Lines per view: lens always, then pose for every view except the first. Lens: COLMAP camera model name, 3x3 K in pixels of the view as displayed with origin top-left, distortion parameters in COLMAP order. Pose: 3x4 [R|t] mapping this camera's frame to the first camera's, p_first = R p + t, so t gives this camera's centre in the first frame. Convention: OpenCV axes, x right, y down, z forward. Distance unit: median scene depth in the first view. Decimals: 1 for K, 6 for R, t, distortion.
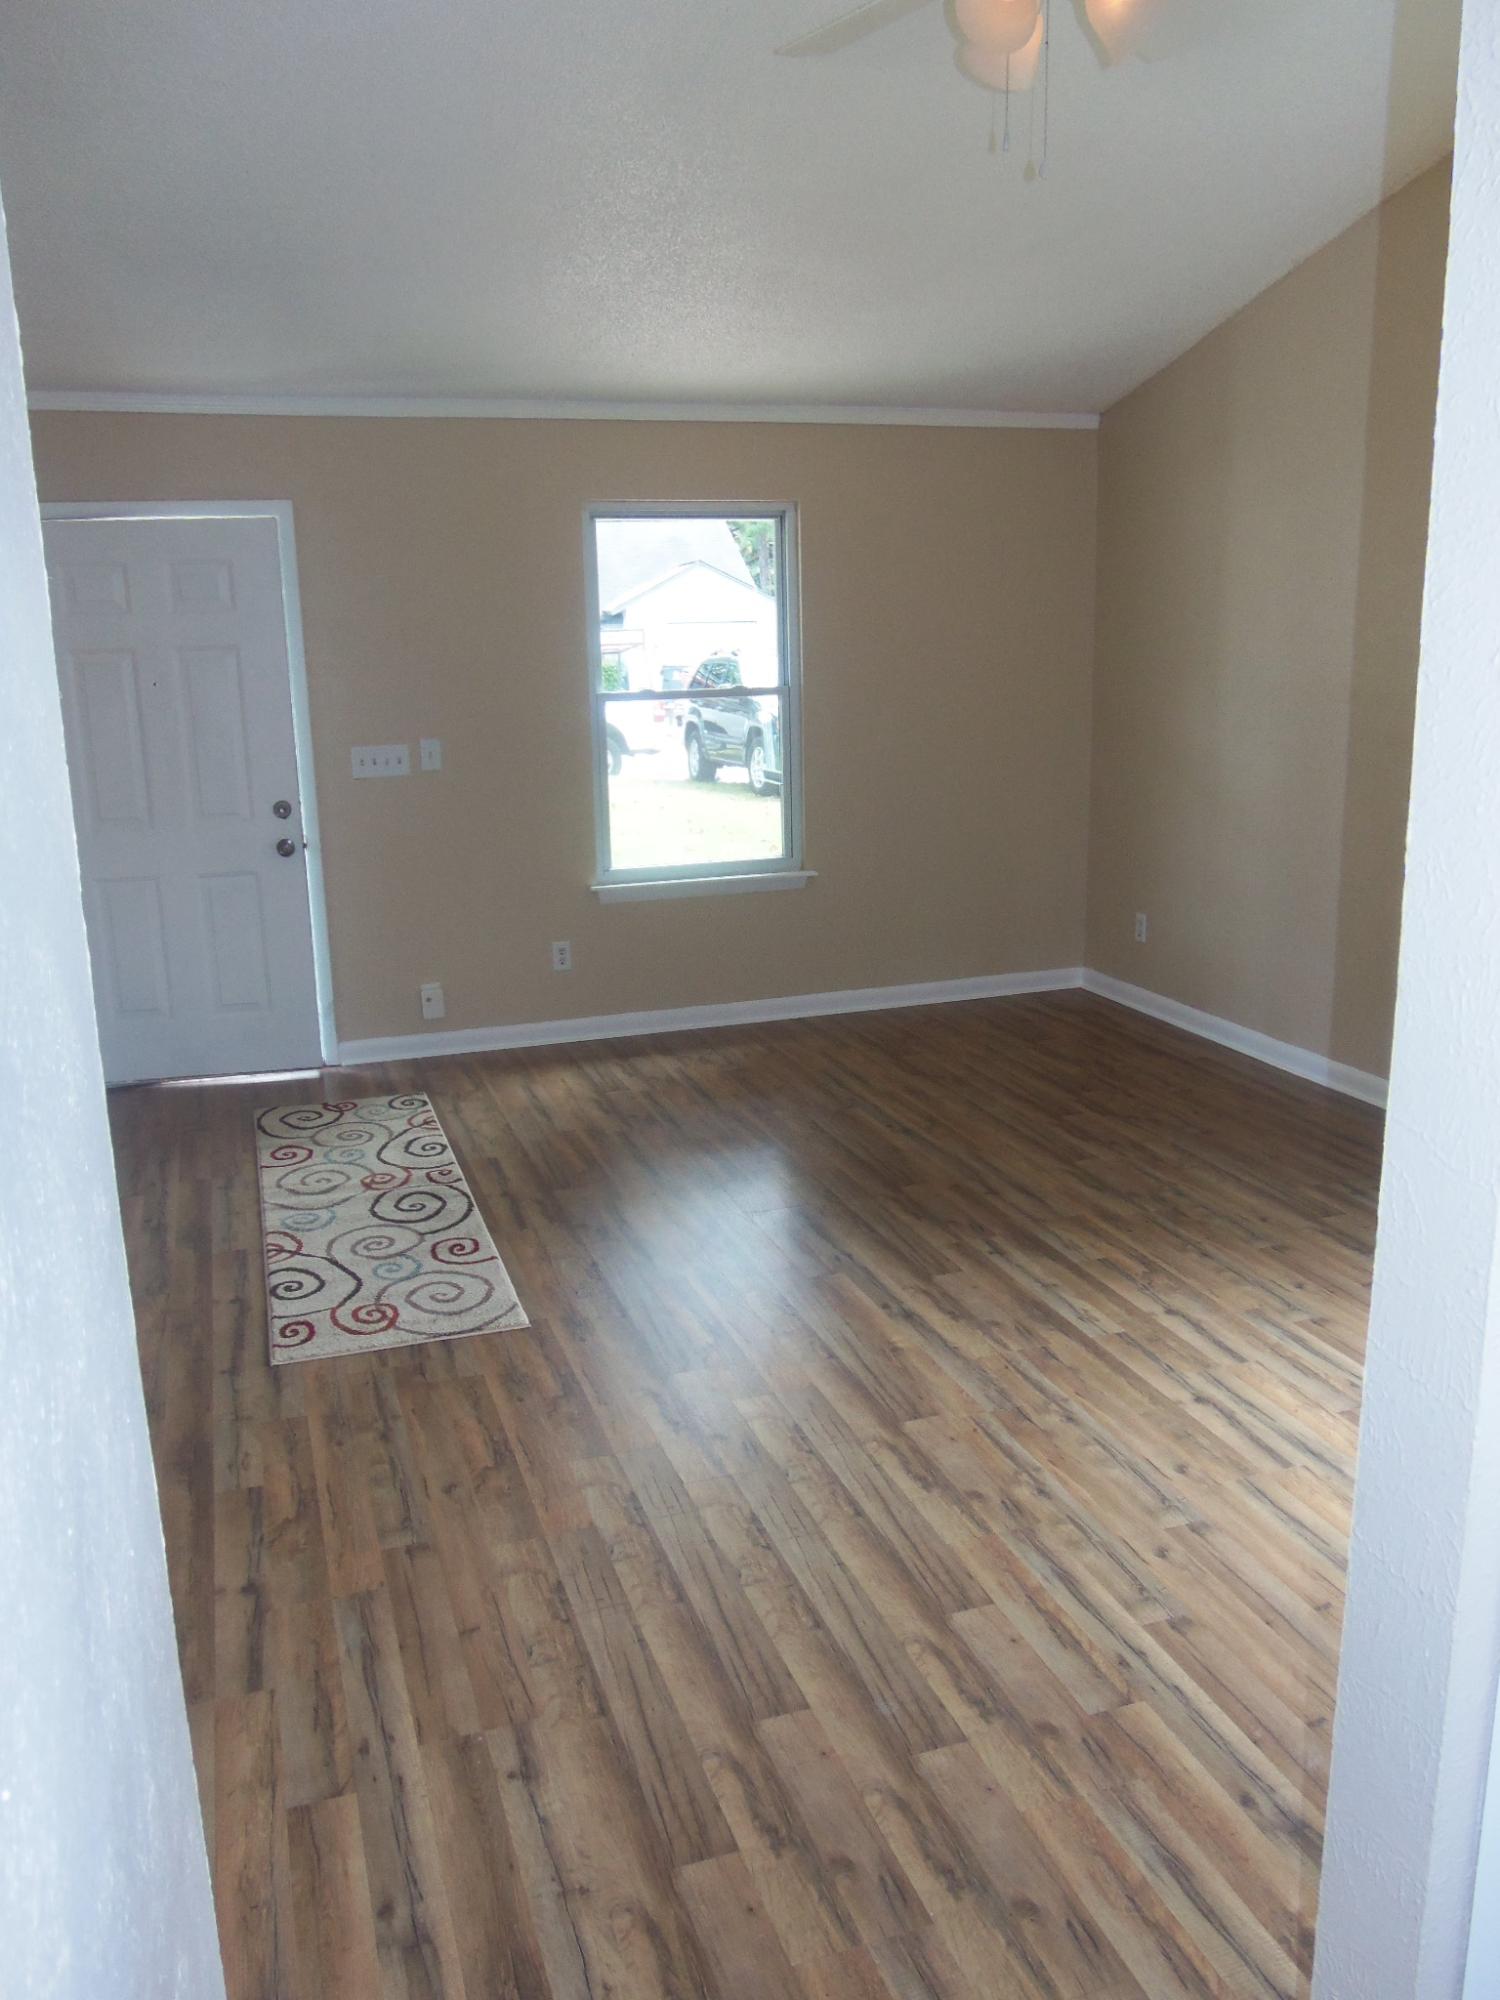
lens RADIAL K [[1557.2, 0, 736.0], [0, 1557.2, 1013.3], [0, 0, 1]] dist [-0.064565, 0.055296]
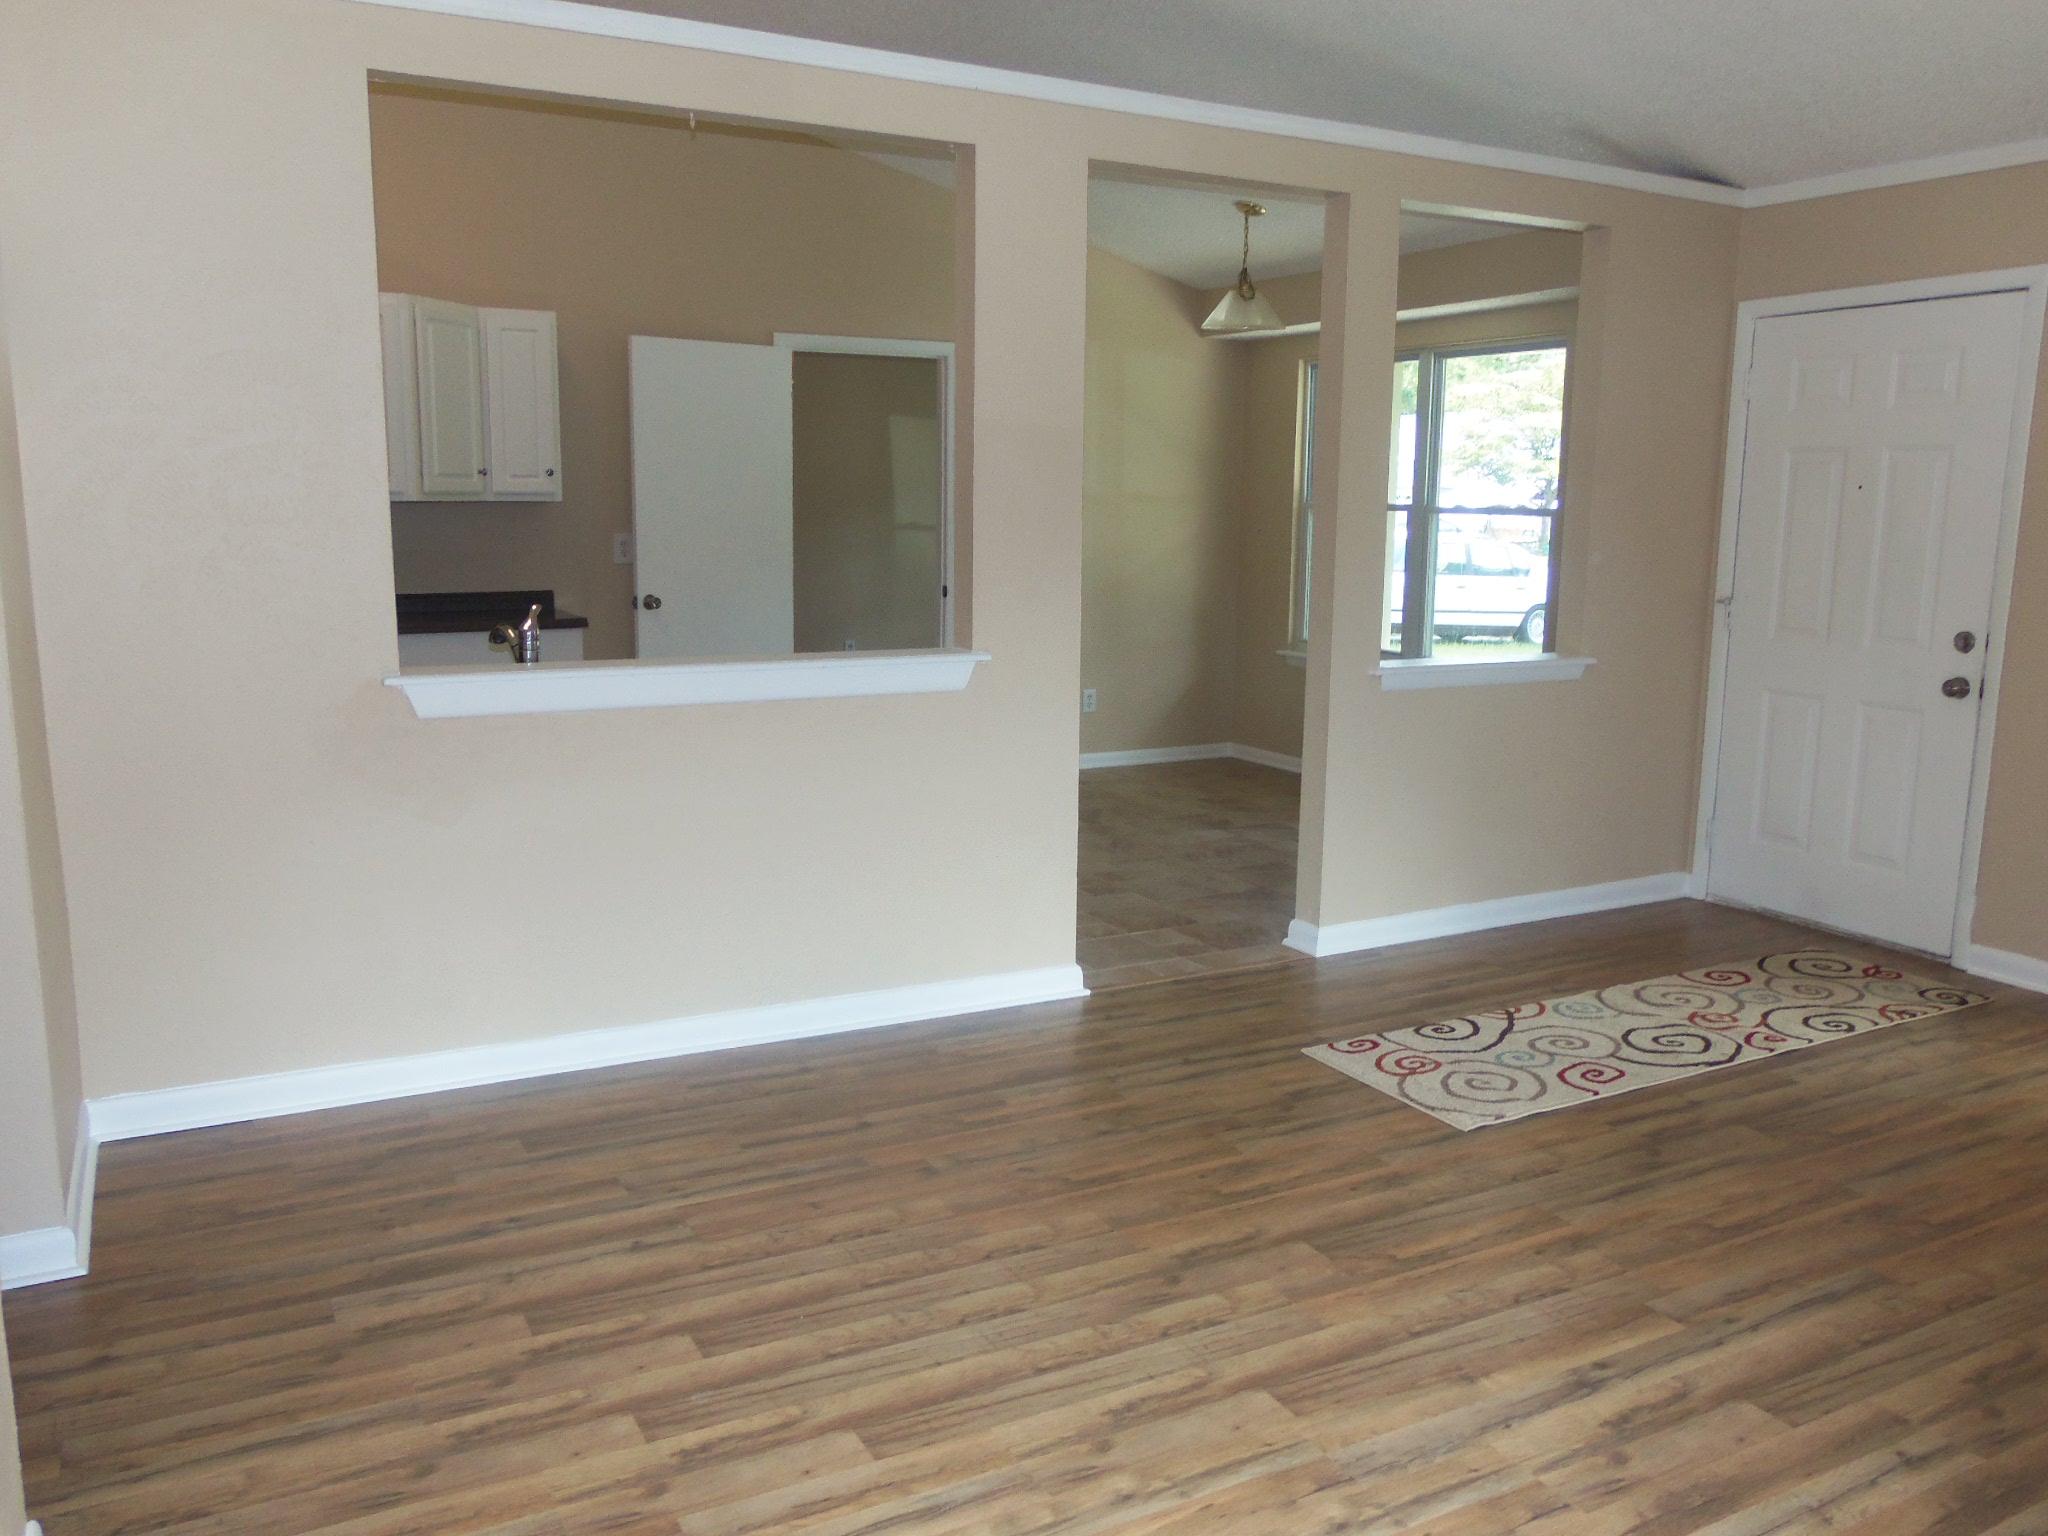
lens RADIAL K [[1594.6, 0, 1028.3], [0, 1594.6, 764.3], [0, 0, 1]] dist [-0.064565, 0.055296]
pose [[0.174409, 0.188176, -0.966525, 0.727020], [-0.247727, 0.958384, 0.141889, -0.109374], [0.953002, 0.214688, 0.213766, 0.598172]]
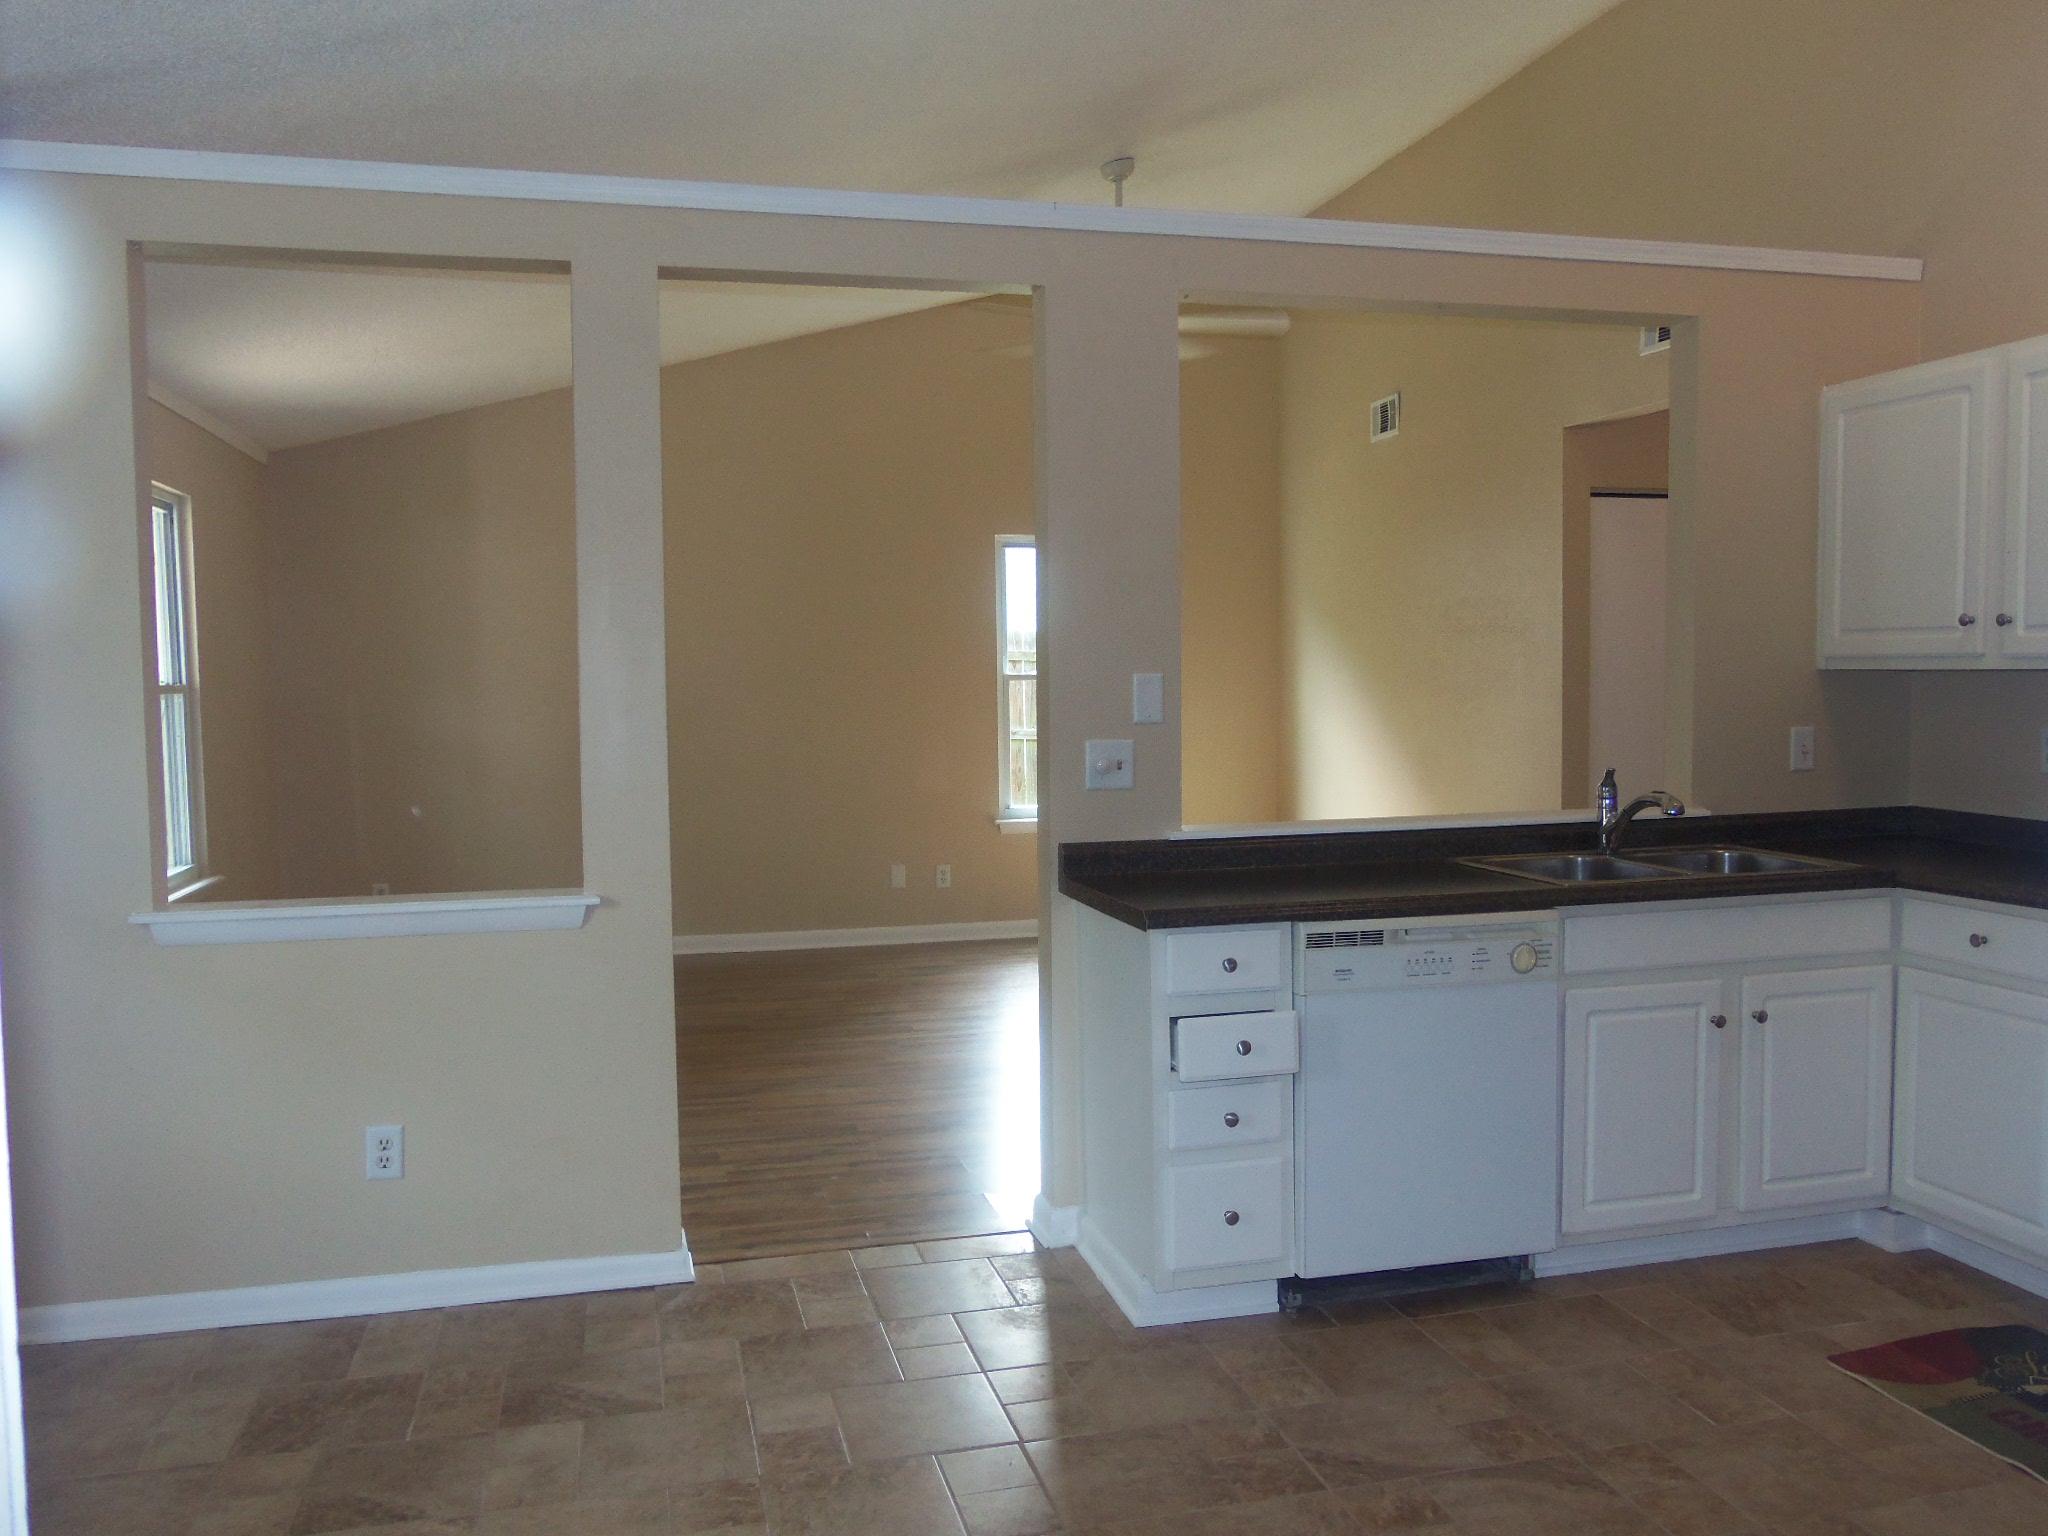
lens RADIAL K [[1594.6, 0, 1030.2], [0, 1594.6, 773.5], [0, 0, 1]] dist [-0.064565, 0.055296]
pose [[0.067550, -0.037977, 0.996993, -1.619294], [0.245864, 0.969093, 0.020256, -0.091219], [-0.966948, 0.243756, 0.074799, 0.801448]]
